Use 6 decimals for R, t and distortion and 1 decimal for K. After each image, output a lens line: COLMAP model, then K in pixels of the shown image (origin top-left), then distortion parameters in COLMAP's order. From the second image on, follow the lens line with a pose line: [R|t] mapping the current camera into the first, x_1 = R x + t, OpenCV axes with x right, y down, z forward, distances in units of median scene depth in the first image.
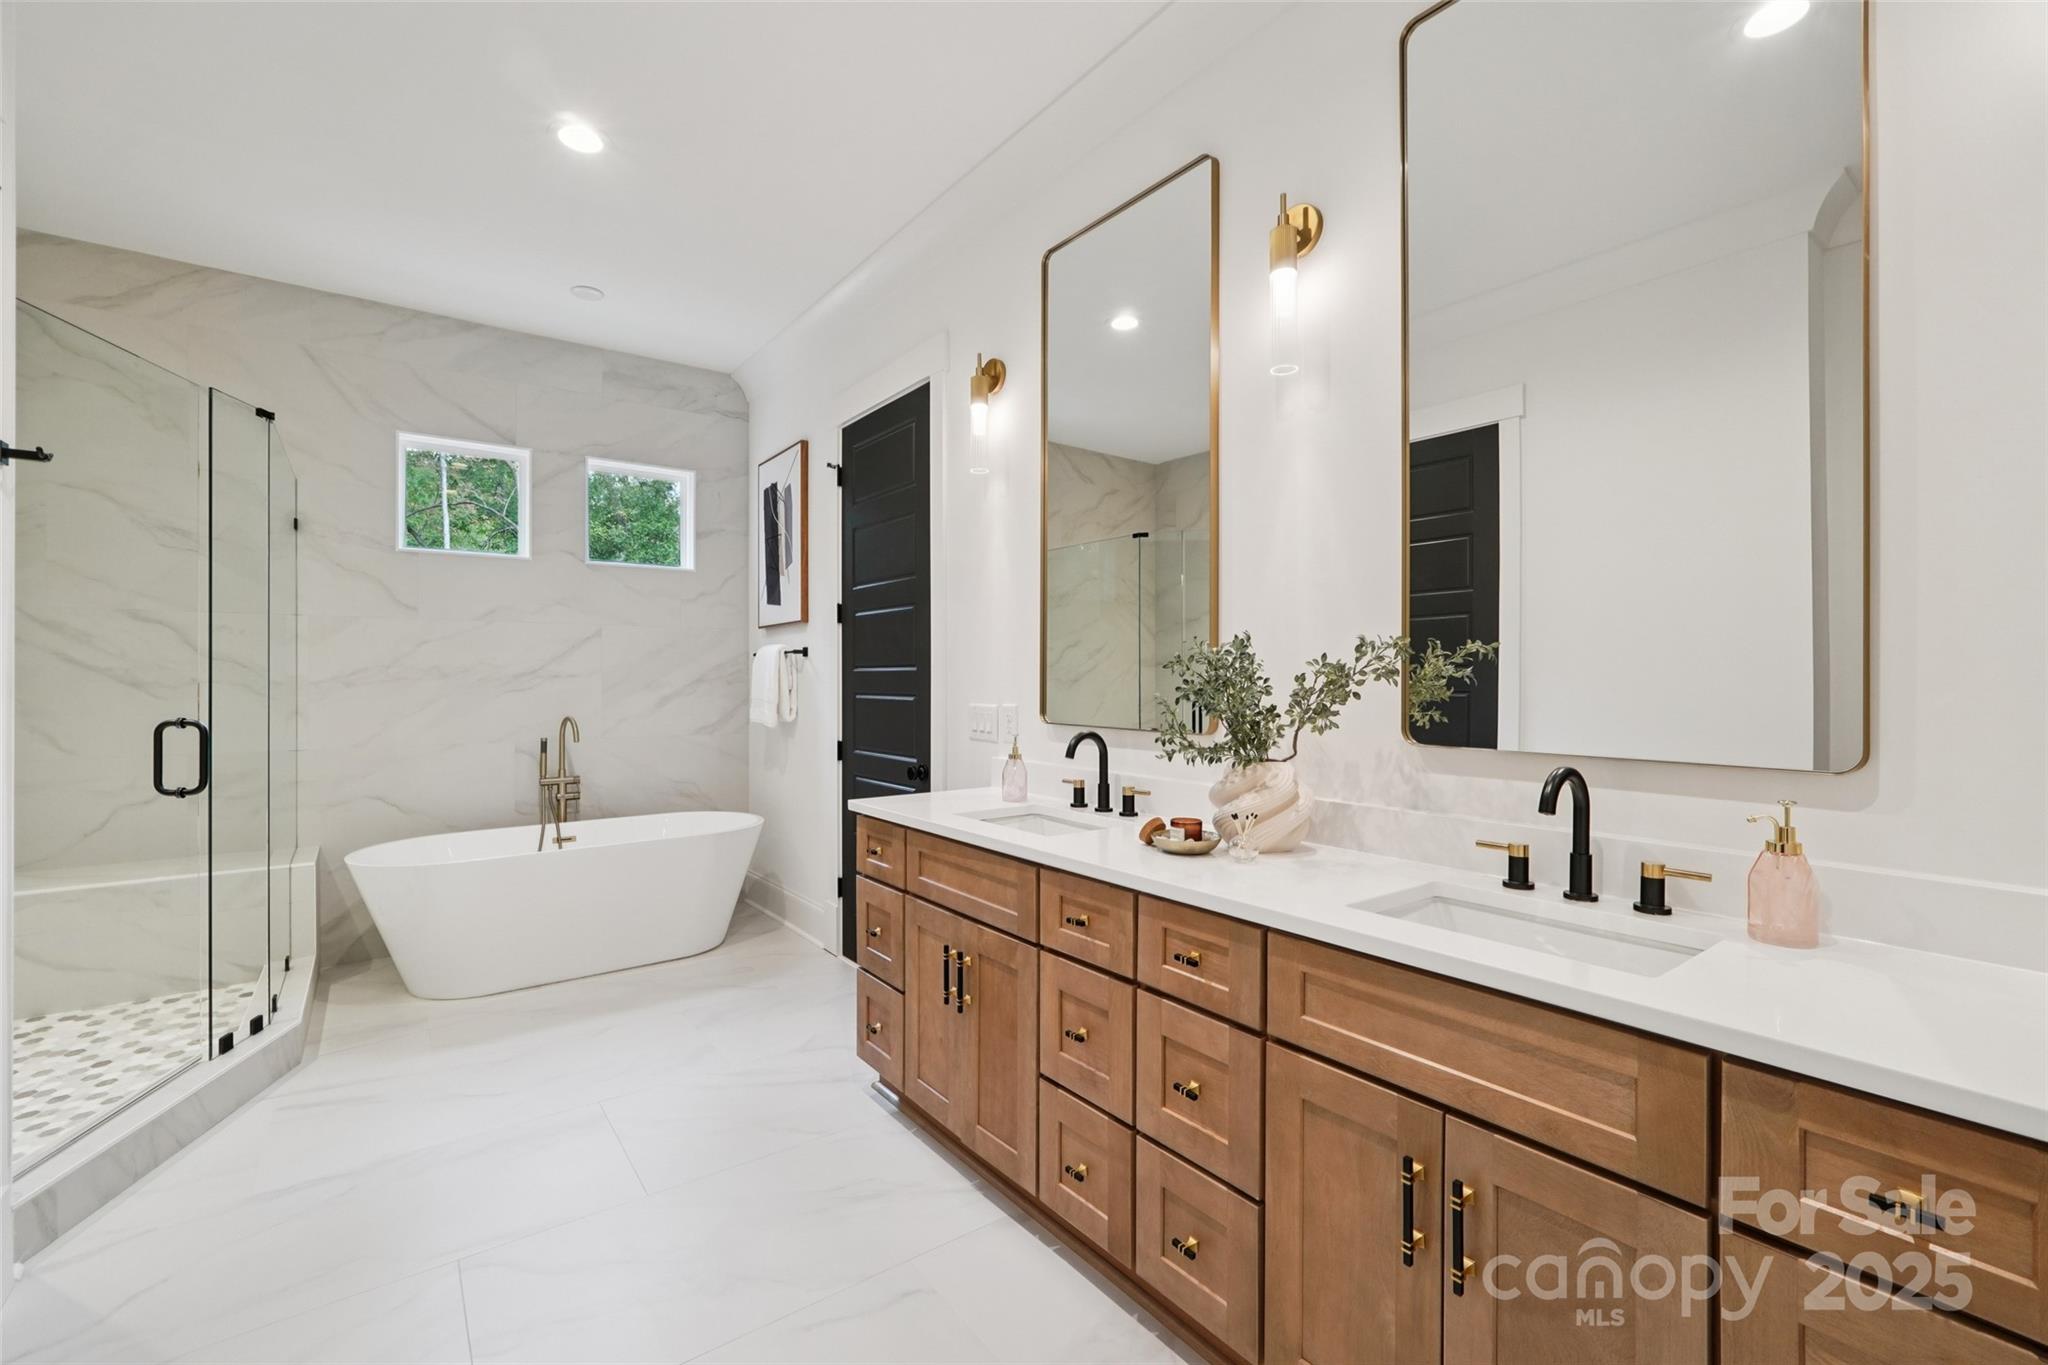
lens RADIAL K [[868.0, 0, 1022.9], [0, 868.0, 680.2], [0, 0, 1]] dist [-0.018024, 0.007490]
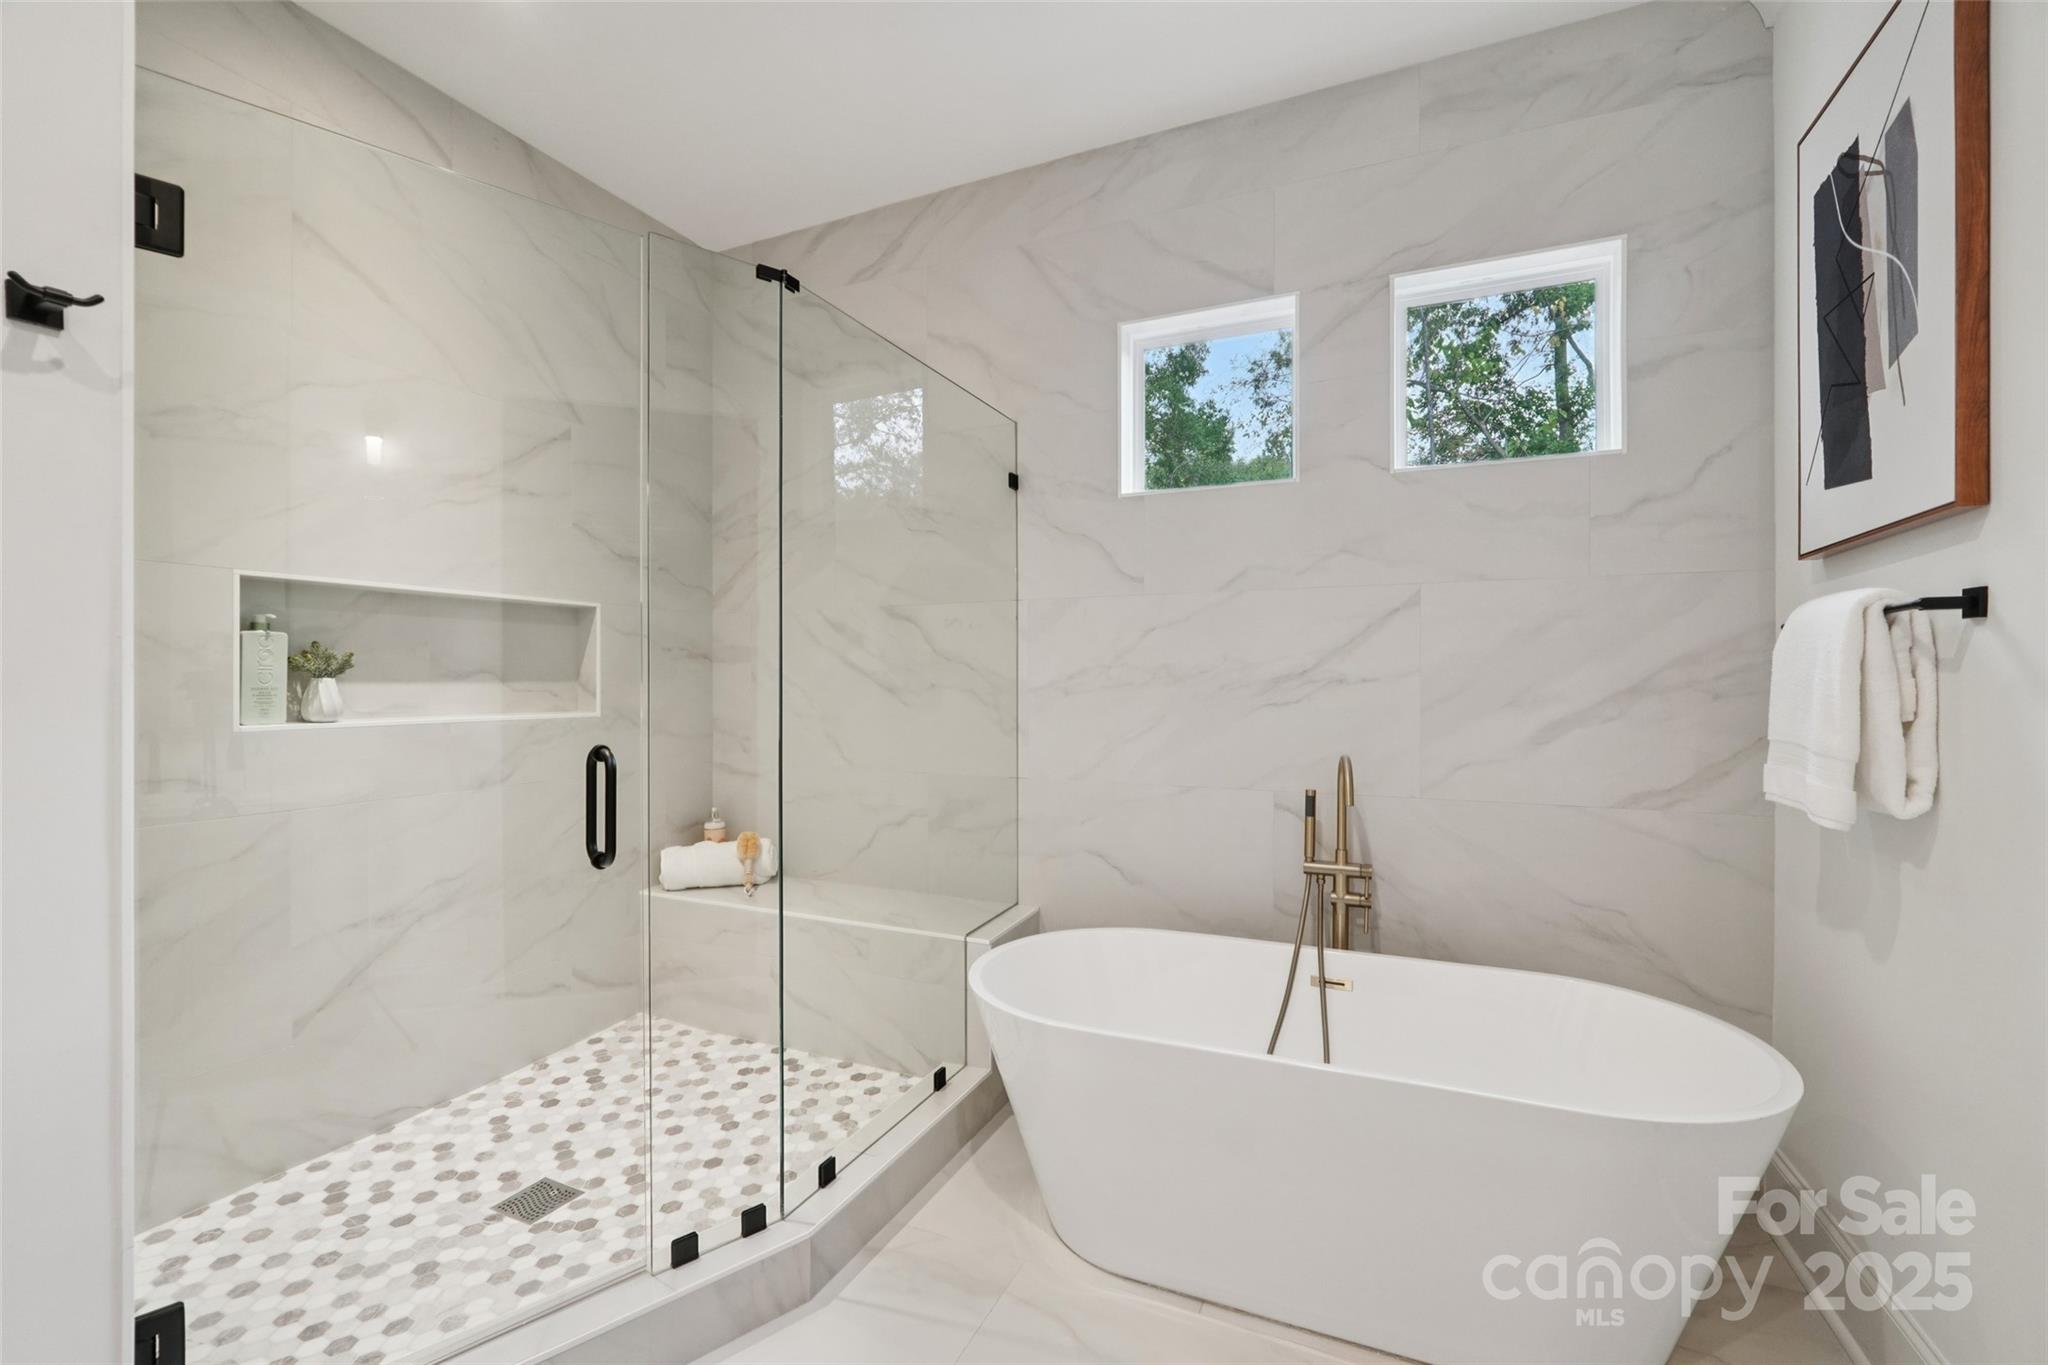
lens RADIAL K [[868.0, 0, 1022.9], [0, 868.0, 680.2], [0, 0, 1]] dist [-0.018024, 0.007490]
pose [[0.477316, 0.000459, -0.878732, -0.146147], [-0.003890, 0.999991, -0.001590, -0.003375], [0.878723, 0.004177, 0.477313, 0.563264]]
